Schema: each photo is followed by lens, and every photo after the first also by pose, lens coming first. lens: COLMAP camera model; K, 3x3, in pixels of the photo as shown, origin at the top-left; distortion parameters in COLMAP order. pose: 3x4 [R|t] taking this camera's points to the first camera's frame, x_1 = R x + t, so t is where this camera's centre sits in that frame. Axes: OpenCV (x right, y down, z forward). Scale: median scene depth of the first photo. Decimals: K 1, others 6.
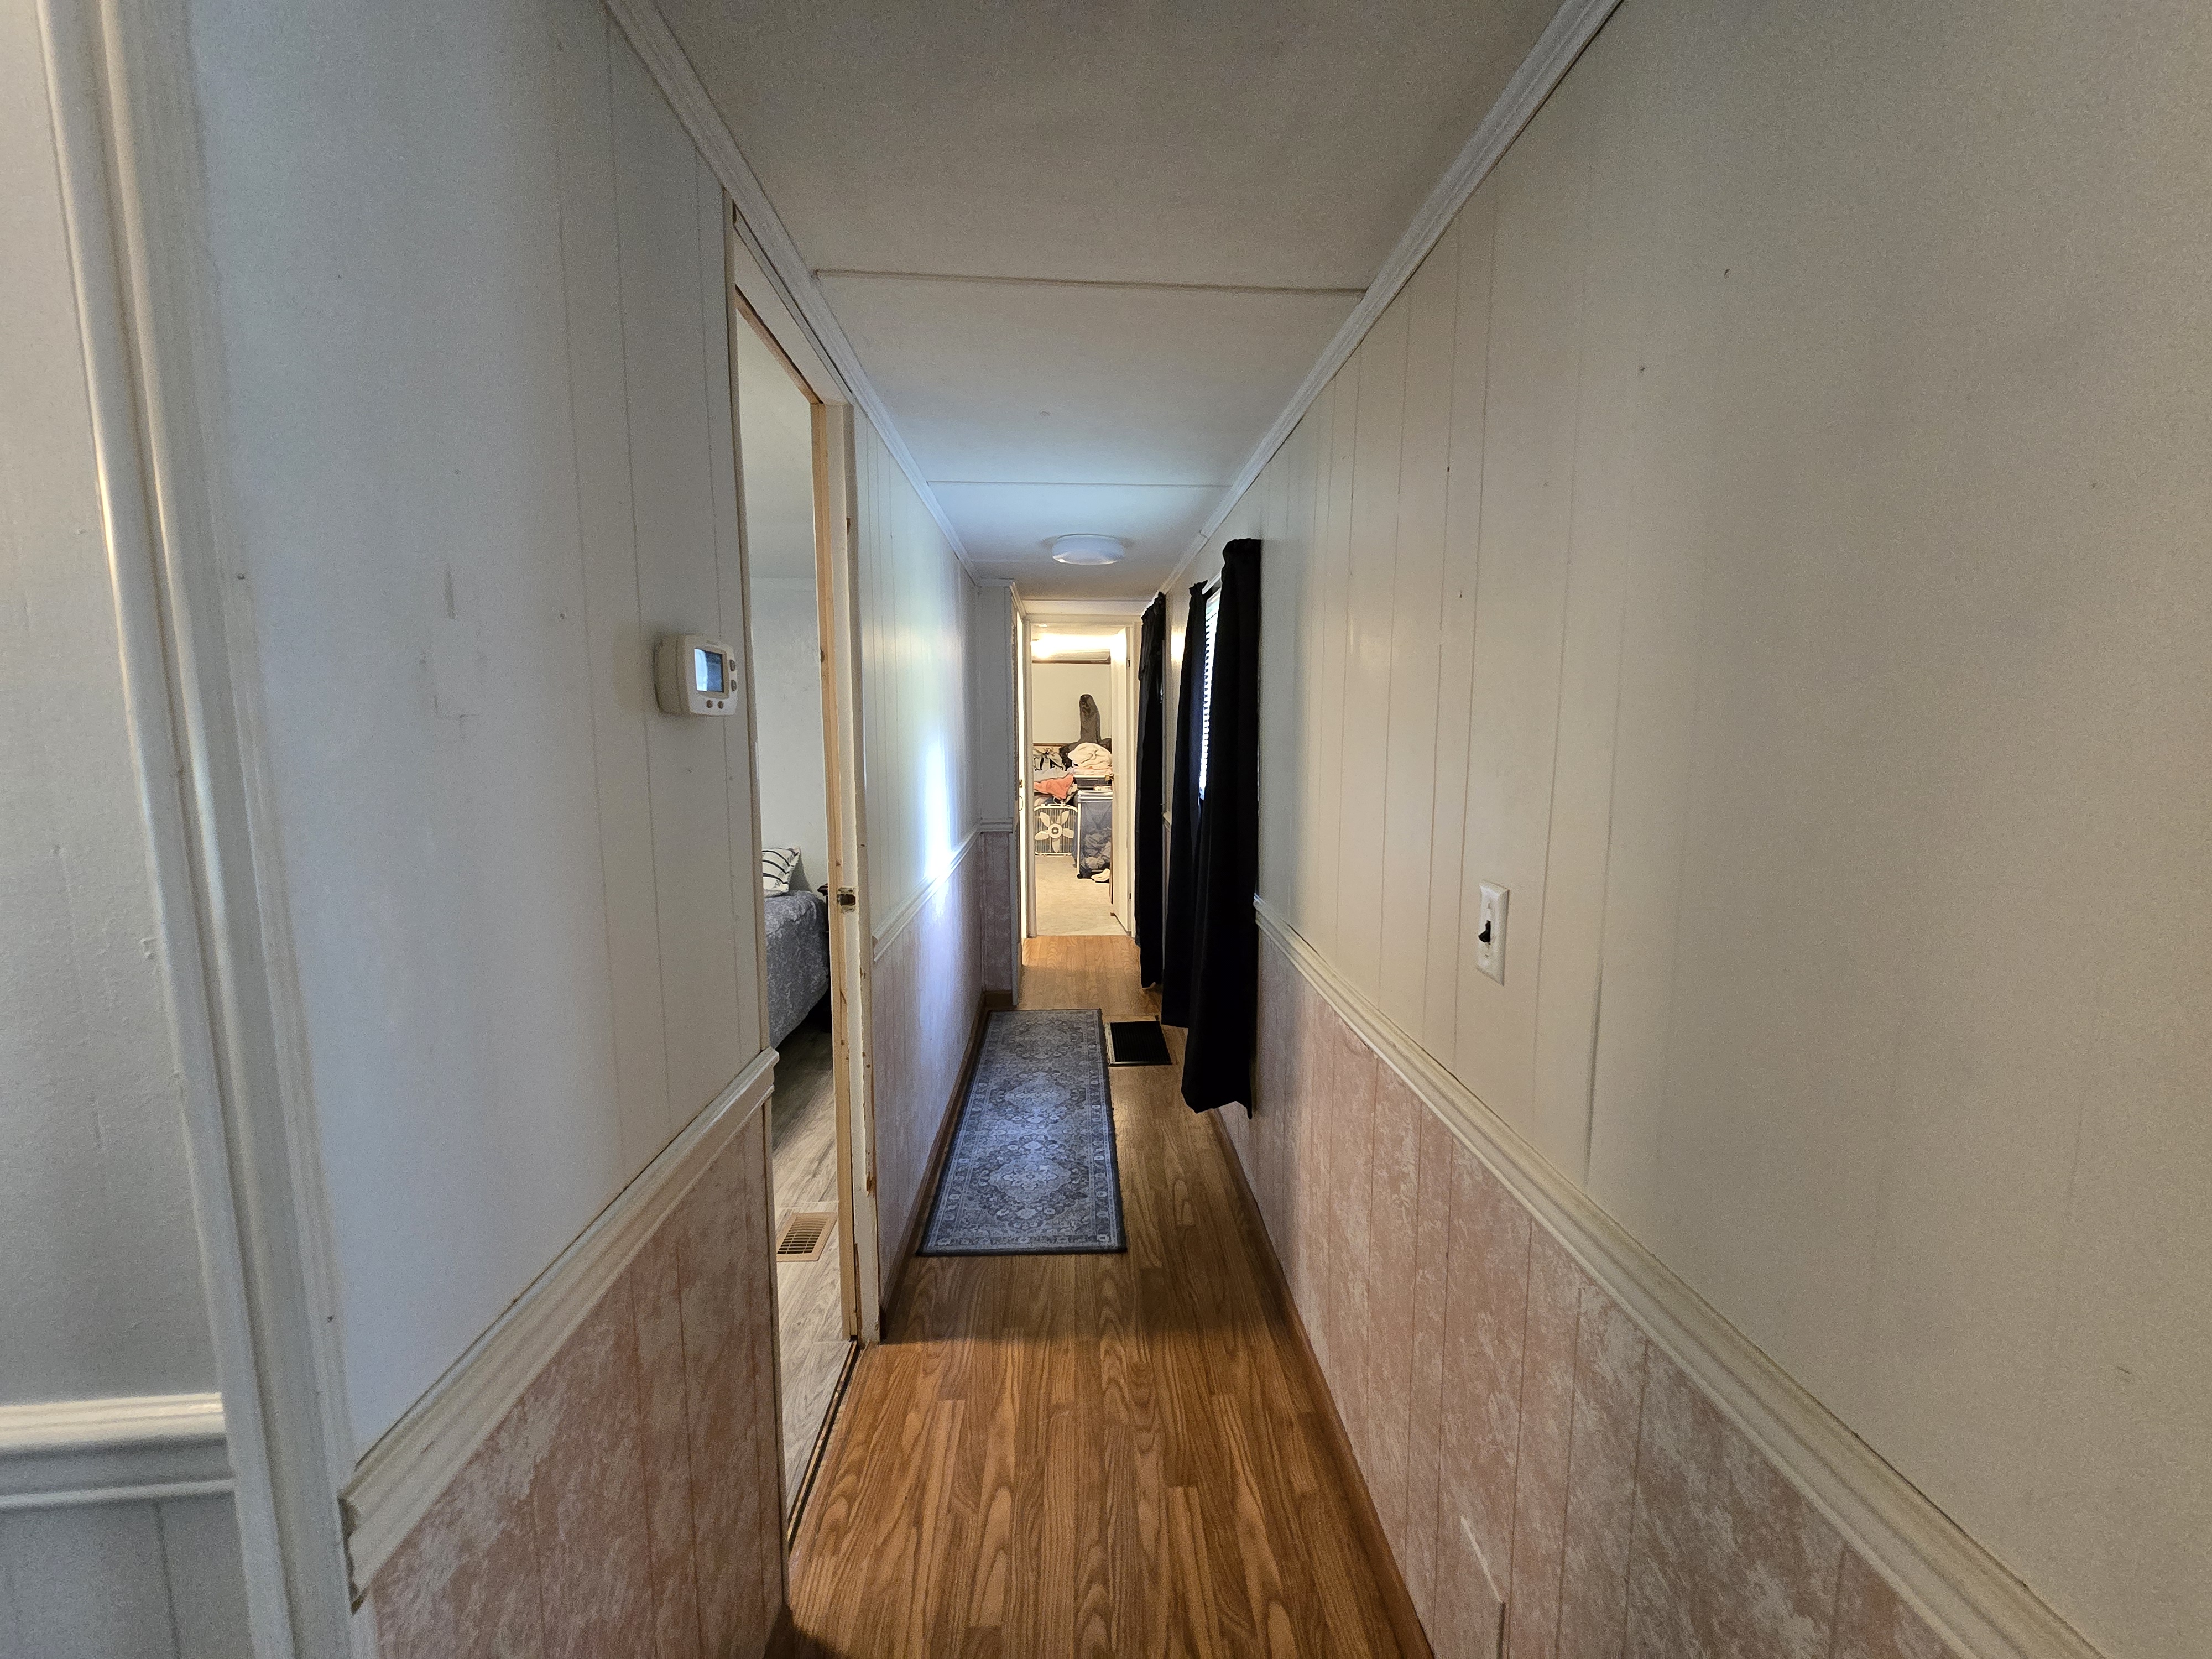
lens RADIAL K [[903.2, 0, 1106.1], [0, 903.2, 828.0], [0, 0, 1]] dist [-0.005984, 0.002686]
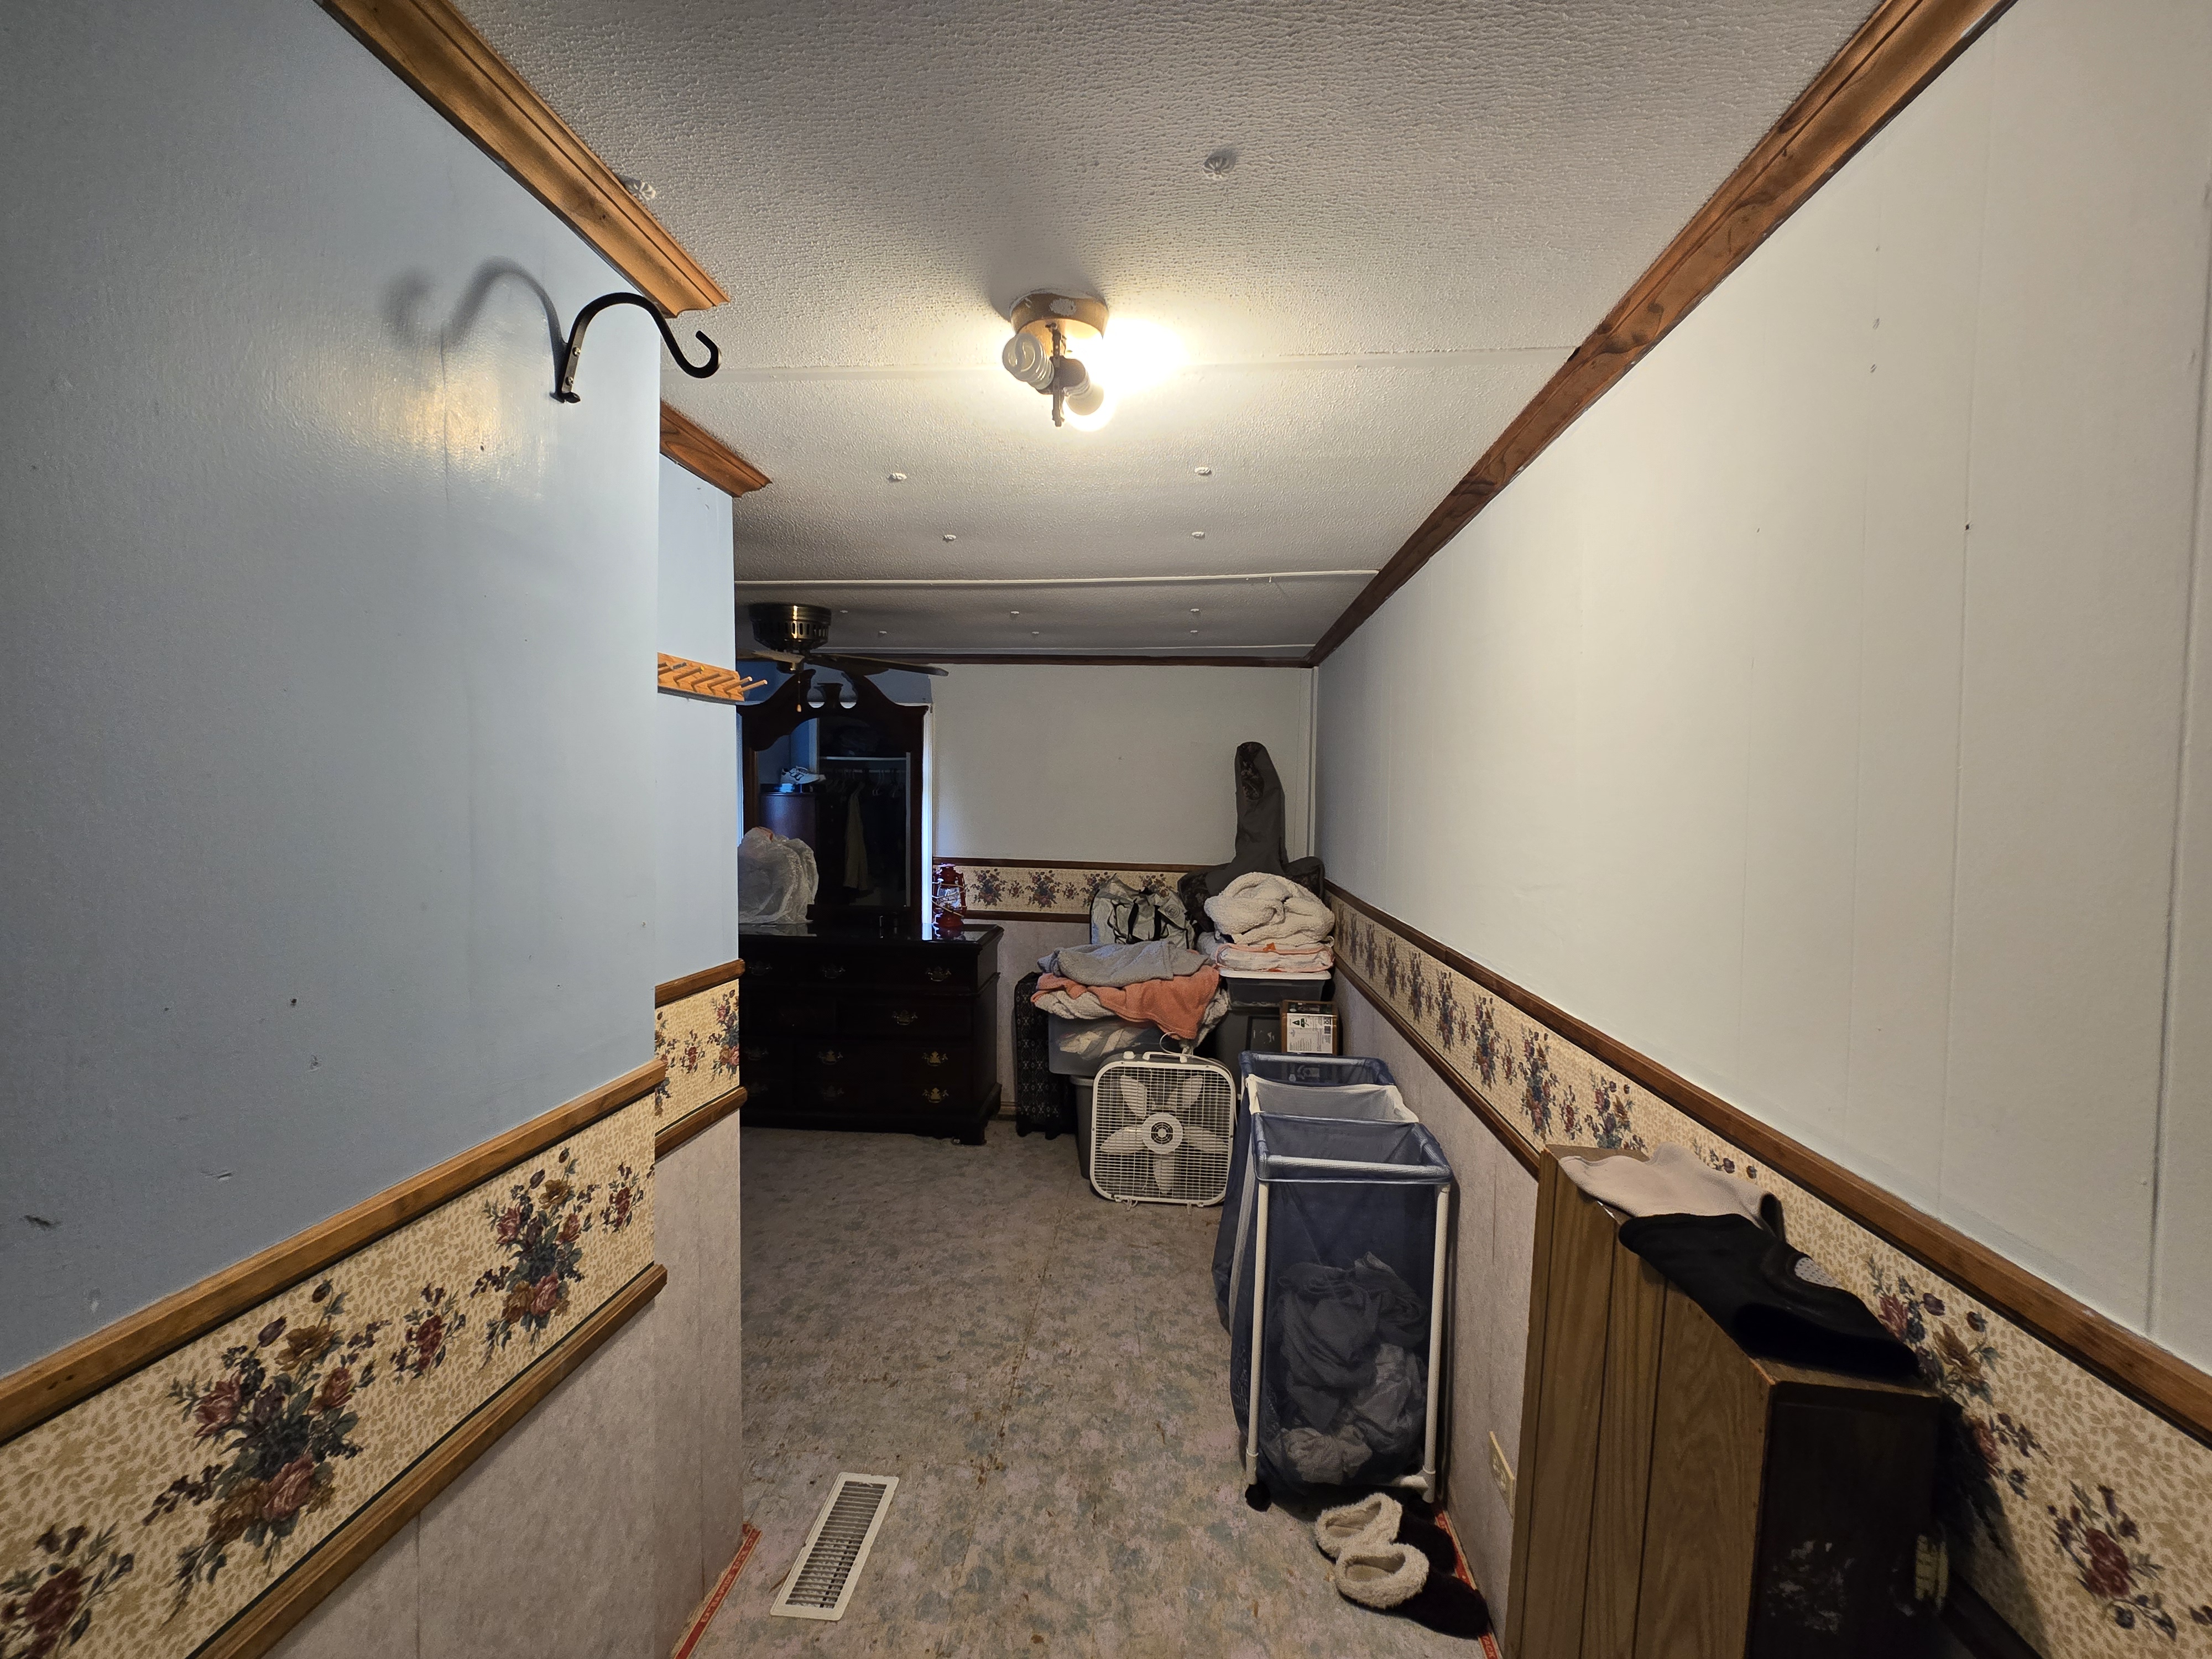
lens RADIAL K [[903.2, 0, 1106.1], [0, 903.2, 828.0], [0, 0, 1]] dist [-0.005984, 0.002686]
pose [[0.991119, 0.021264, -0.131266, -0.034985], [-0.032137, 0.996173, -0.081280, -0.082942], [0.129035, 0.084777, 0.988010, 0.648187]]
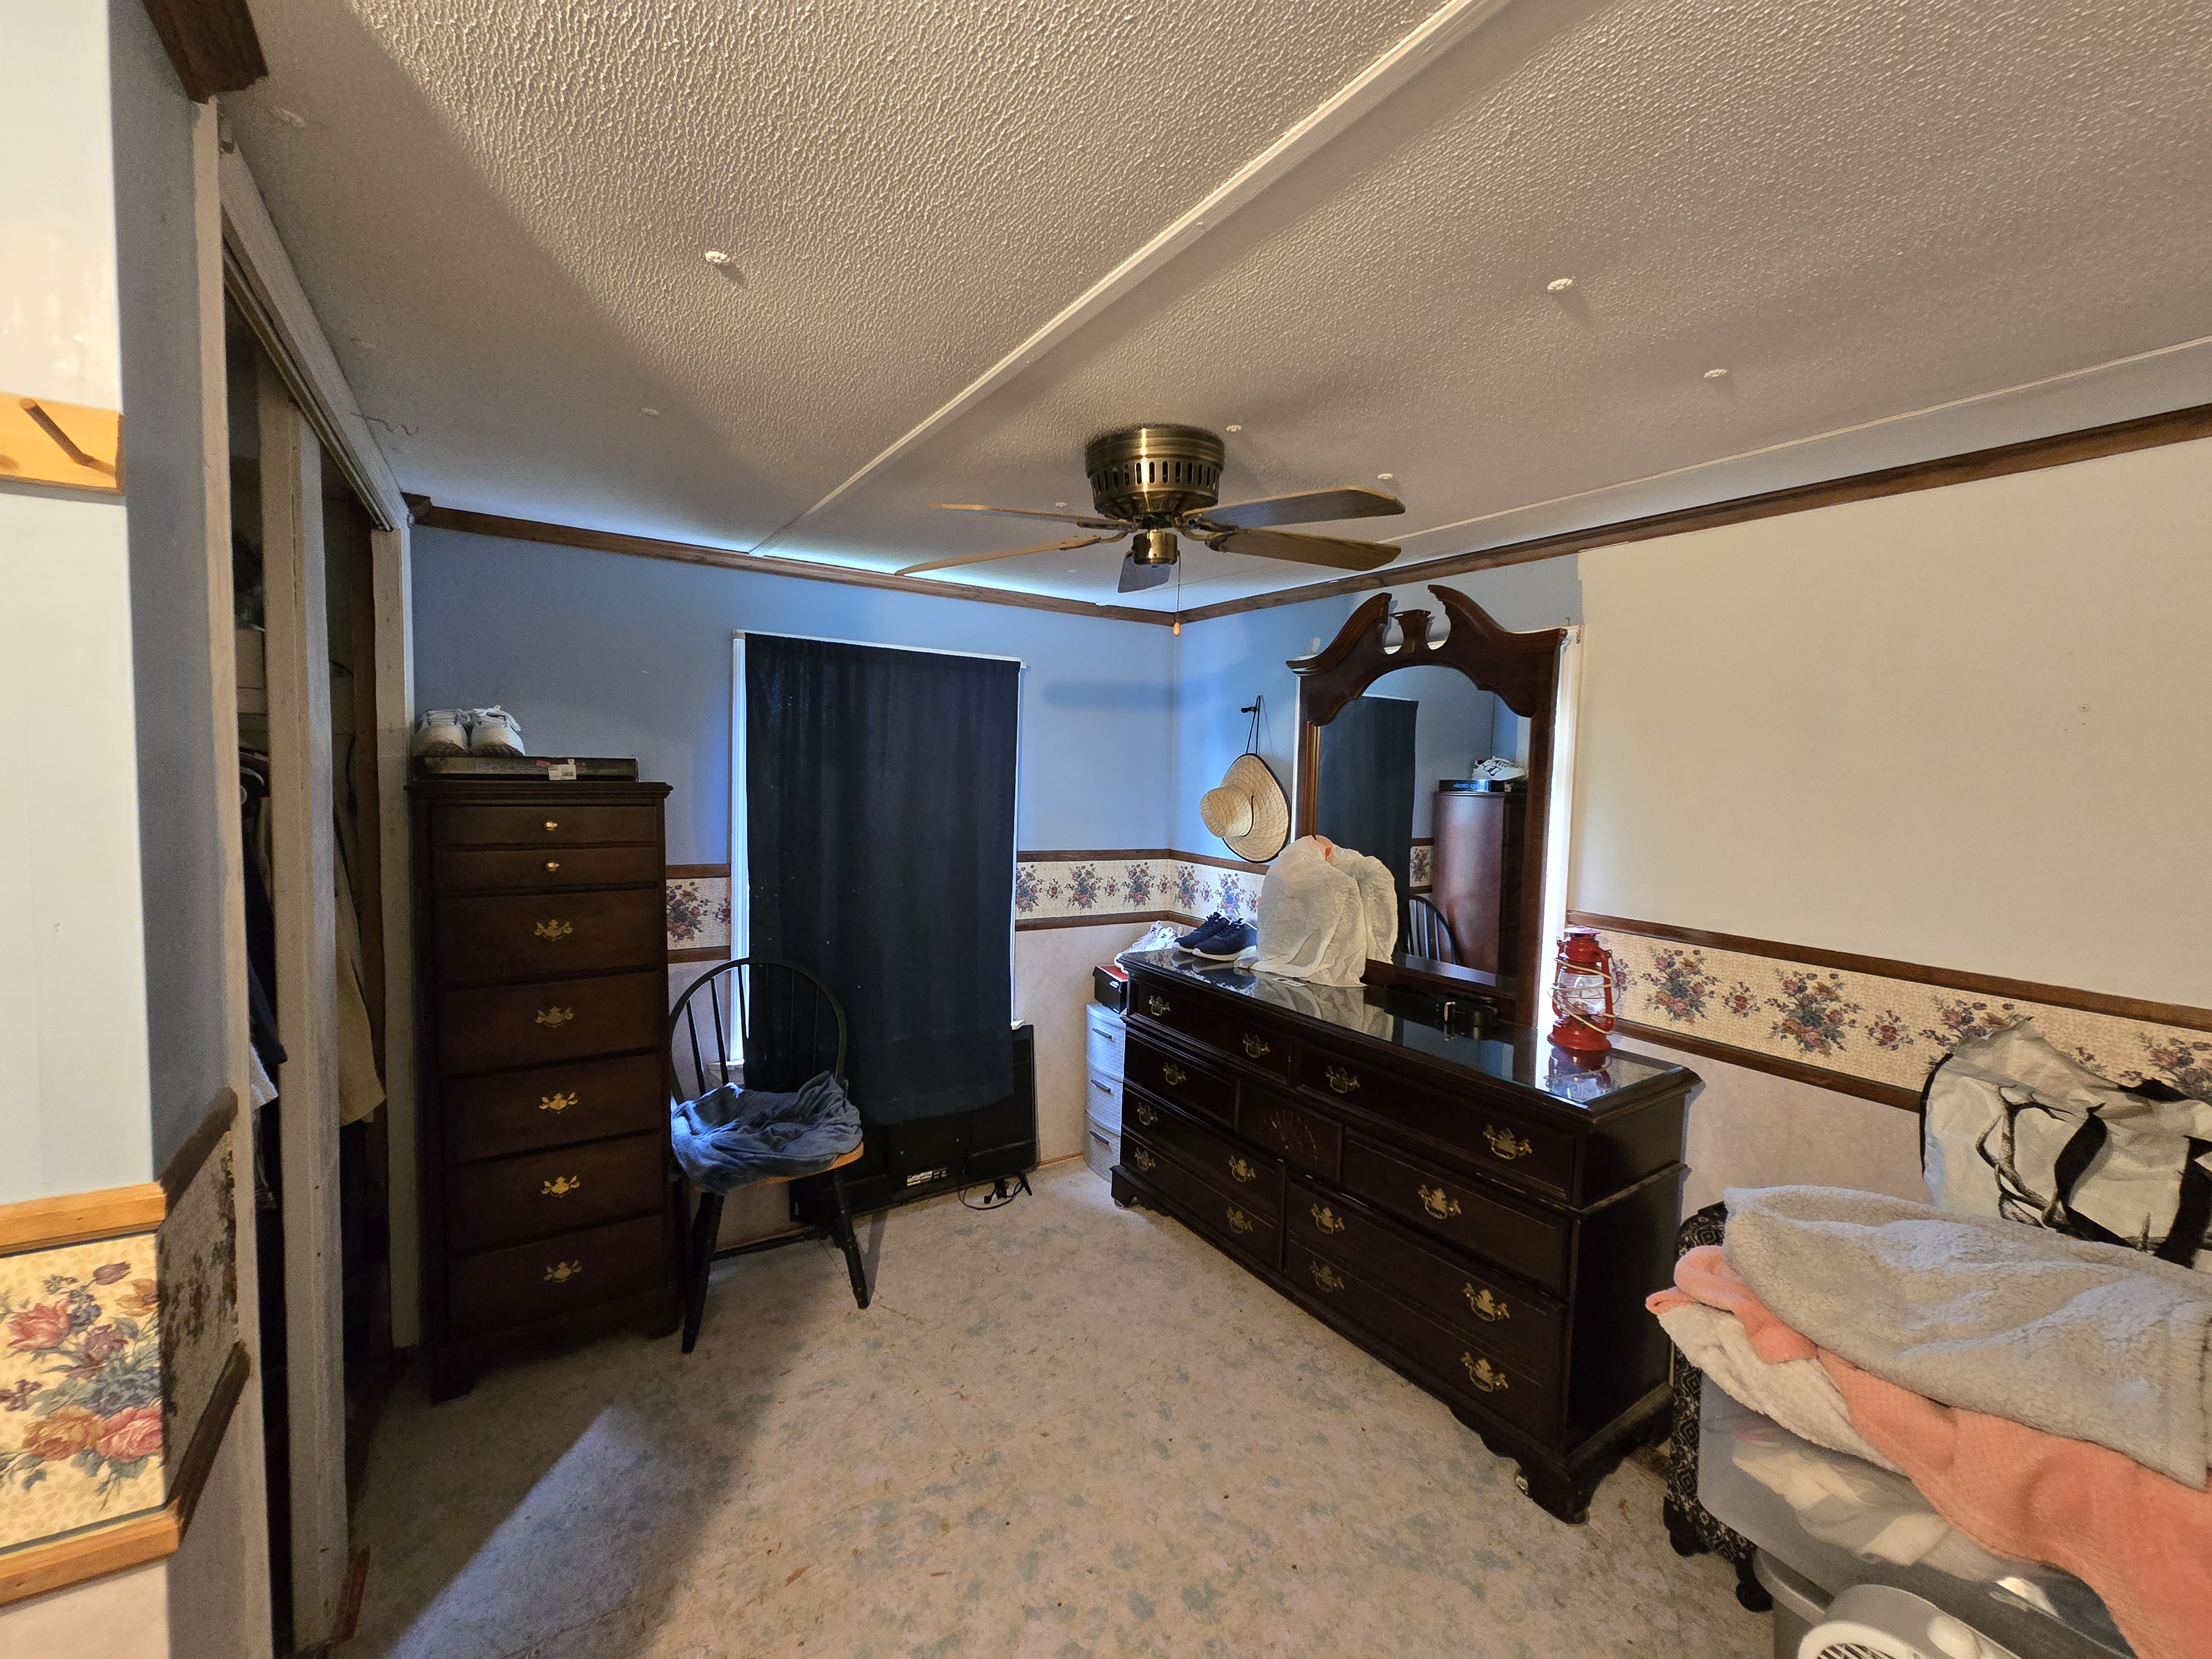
lens RADIAL K [[901.0, 0, 1108.5], [0, 901.0, 833.1], [0, 0, 1]] dist [-0.007872, 0.003306]
pose [[0.518267, 0.076495, -0.851791, -0.038067], [-0.139994, 0.990145, 0.003742, -0.105225], [0.843683, 0.117306, 0.523869, 0.838927]]
